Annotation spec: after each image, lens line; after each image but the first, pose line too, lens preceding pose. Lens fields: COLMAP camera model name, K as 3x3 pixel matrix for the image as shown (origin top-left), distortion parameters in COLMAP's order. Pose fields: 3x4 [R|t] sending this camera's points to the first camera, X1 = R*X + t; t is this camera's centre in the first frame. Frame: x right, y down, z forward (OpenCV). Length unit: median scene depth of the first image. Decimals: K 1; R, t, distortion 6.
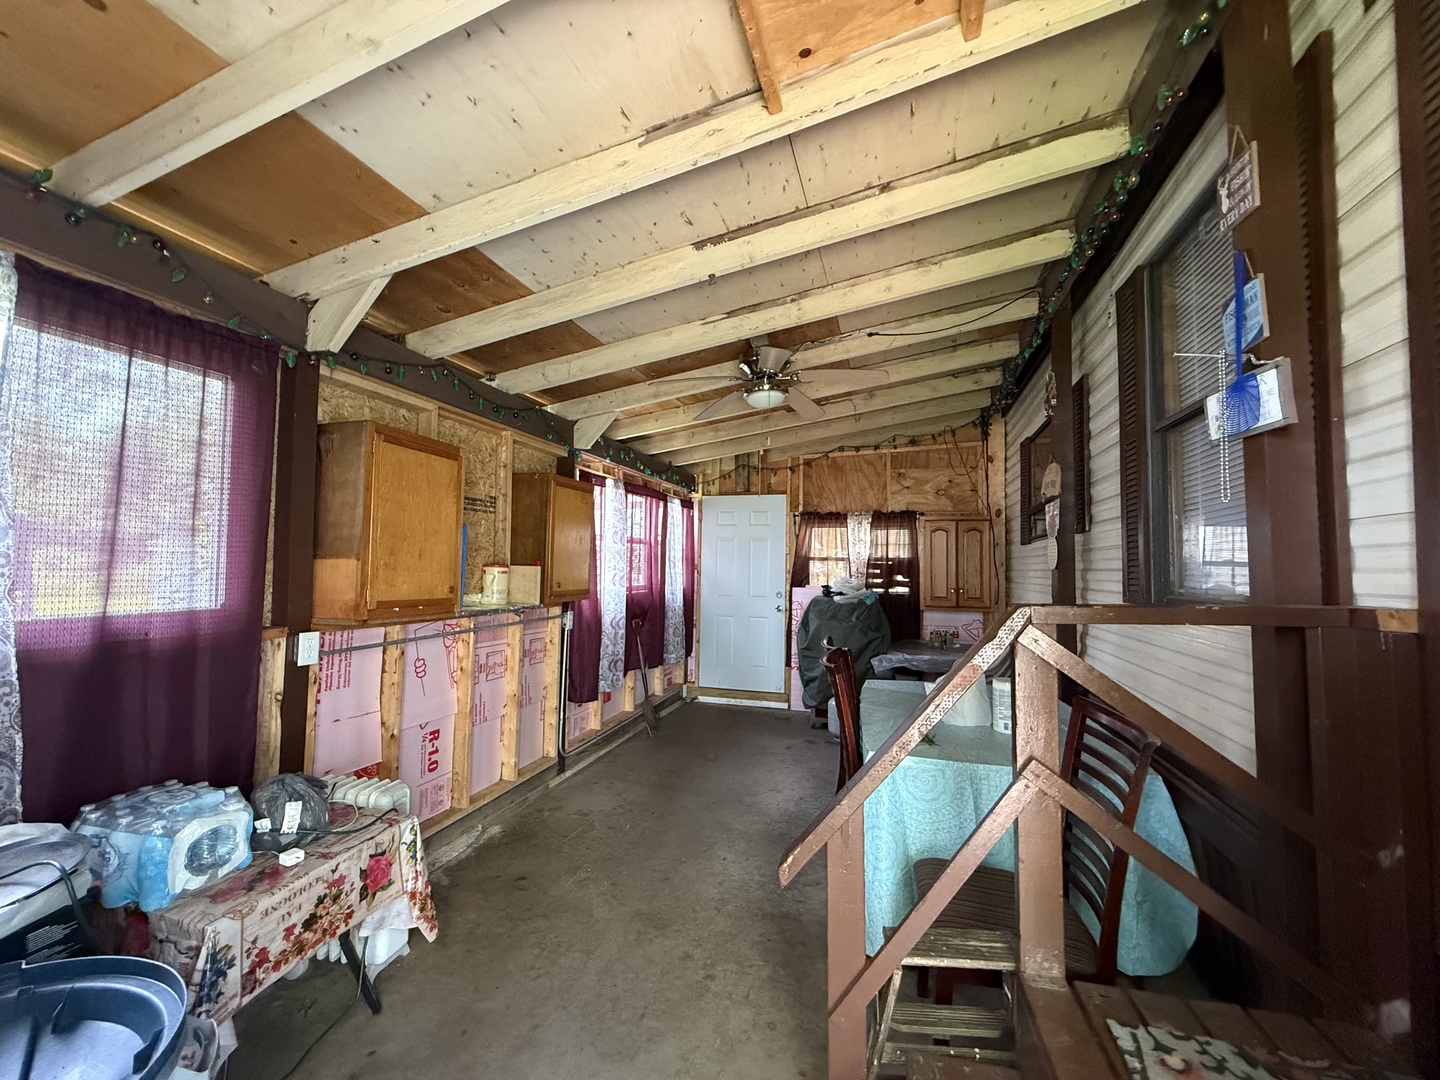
lens RADIAL K [[572.4, 0, 717.0], [0, 572.4, 541.0], [0, 0, 1]] dist [-0.000198, -0.000233]
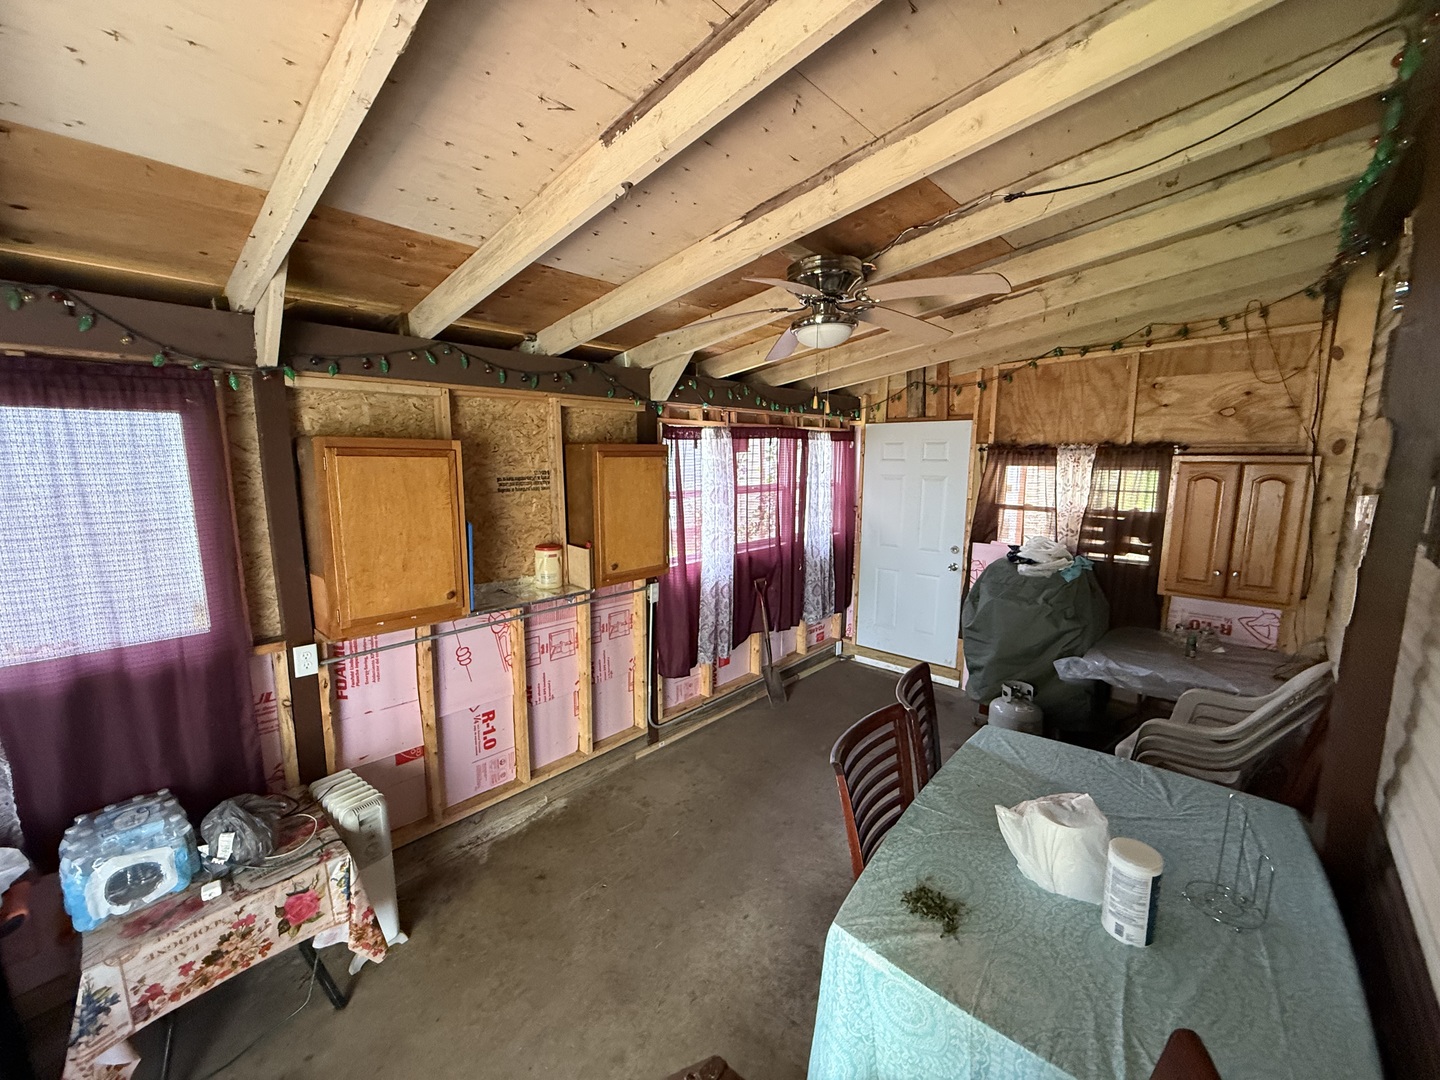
lens RADIAL K [[572.4, 0, 717.0], [0, 572.4, 541.0], [0, 0, 1]] dist [-0.000198, -0.000233]
pose [[0.902415, 0.050776, -0.427866, 0.226207], [0.030329, 0.983083, 0.180632, -0.108235], [0.429800, -0.175982, 0.885609, 0.238354]]
